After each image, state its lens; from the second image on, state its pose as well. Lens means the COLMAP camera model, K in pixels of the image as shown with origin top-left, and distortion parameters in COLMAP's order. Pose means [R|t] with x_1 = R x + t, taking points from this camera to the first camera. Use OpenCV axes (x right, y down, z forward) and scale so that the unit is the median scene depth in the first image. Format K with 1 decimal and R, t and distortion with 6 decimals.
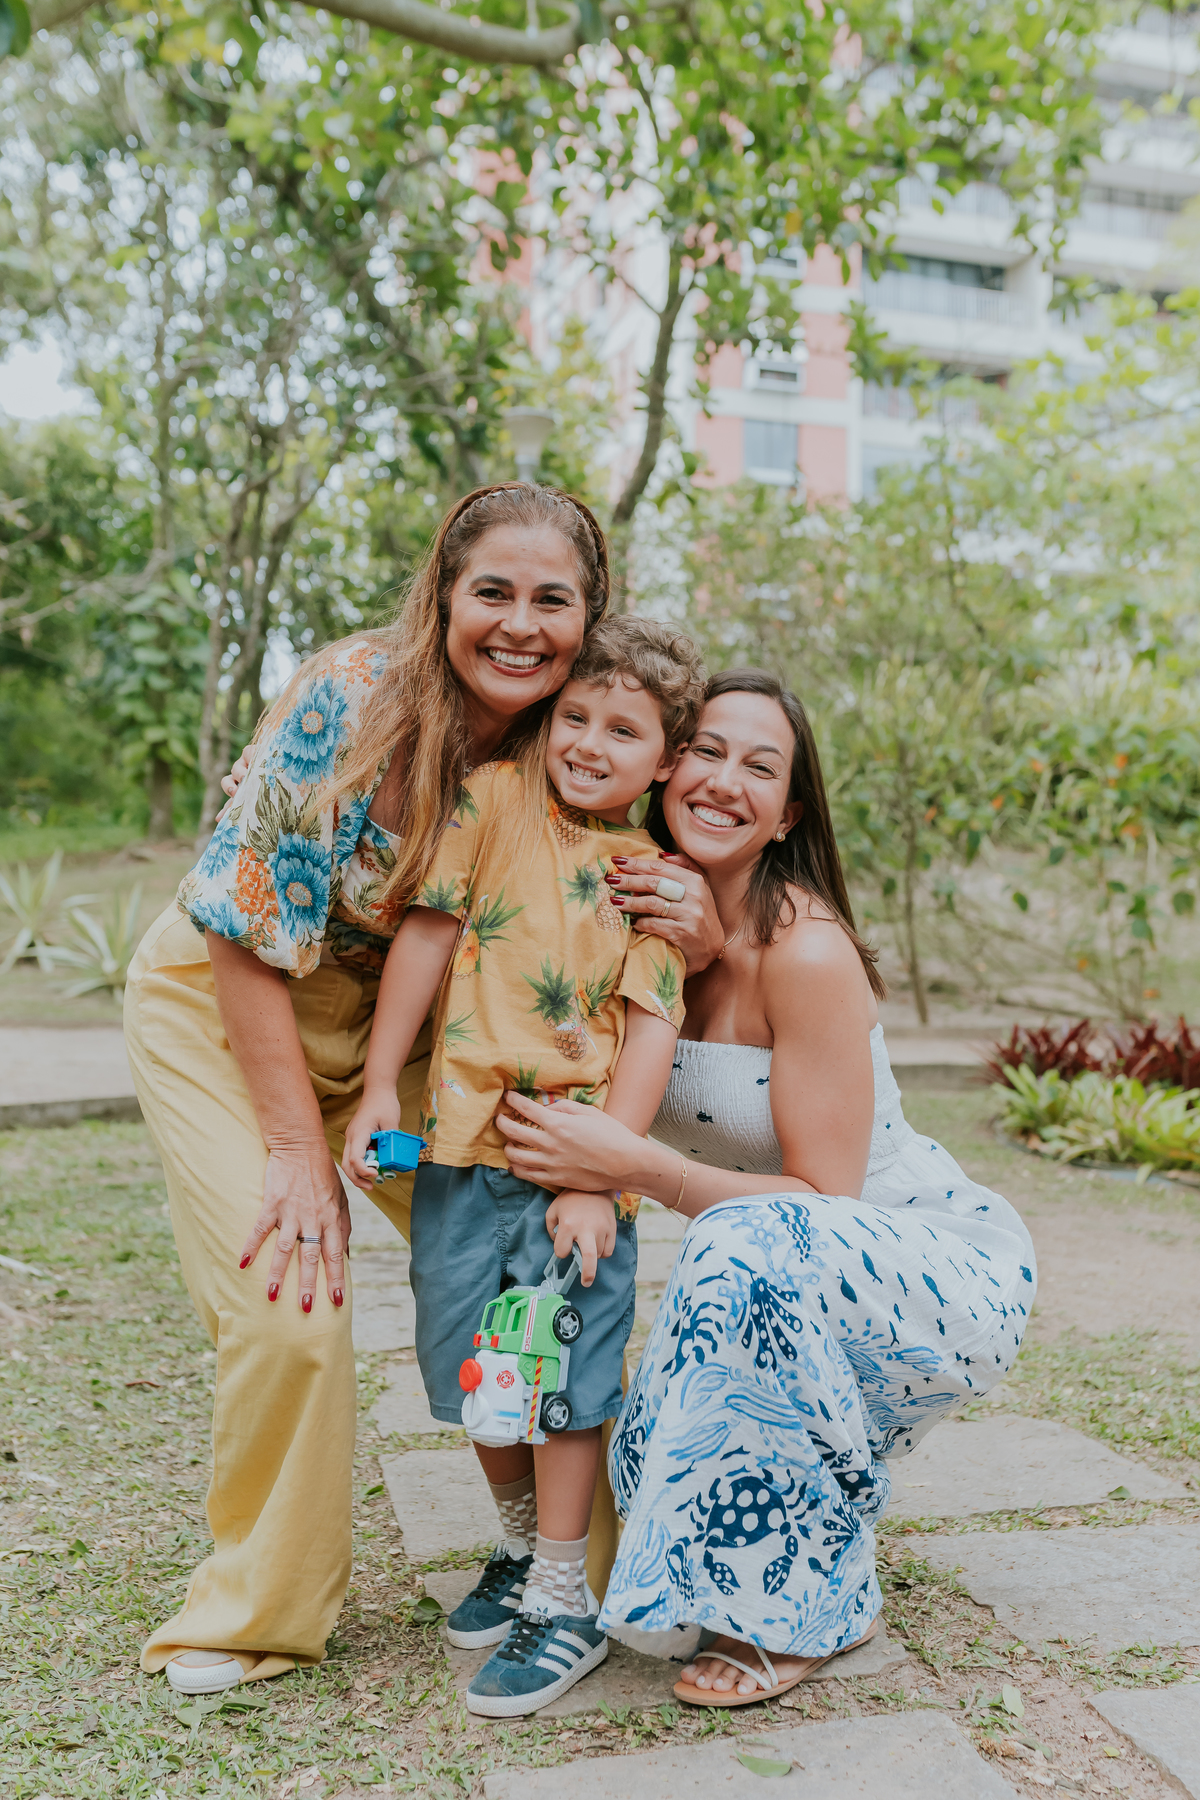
lens RADIAL K [[1897.8, 0, 623.1], [0, 1897.8, 913.5], [0, 0, 1]] dist [-0.002475, 0.014380]
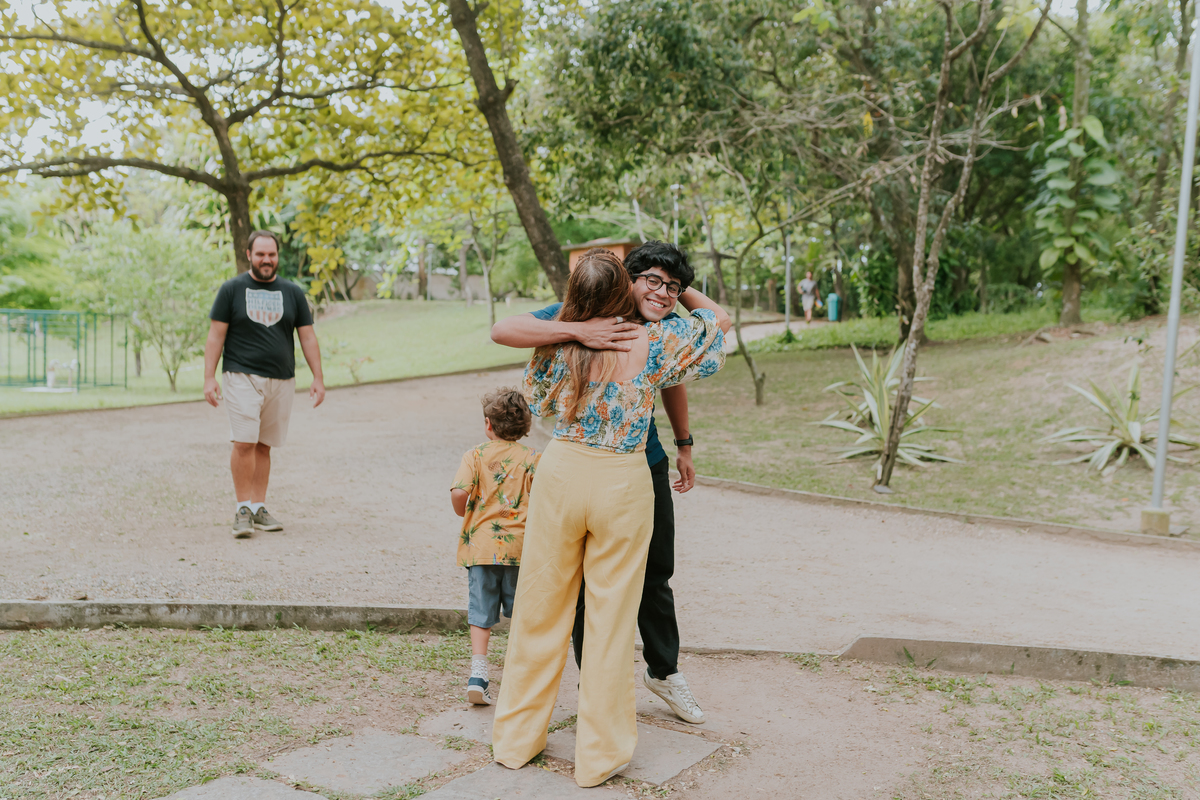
lens RADIAL K [[1221.1, 0, 597.0], [0, 1221.1, 411.5], [0, 0, 1]] dist [-0.005388, 0.007326]
pose [[0.725066, 0.057292, -0.686292, 0.190643], [-0.022005, 0.997952, 0.060061, -0.042000], [0.688328, -0.028446, 0.724842, 0.300970]]
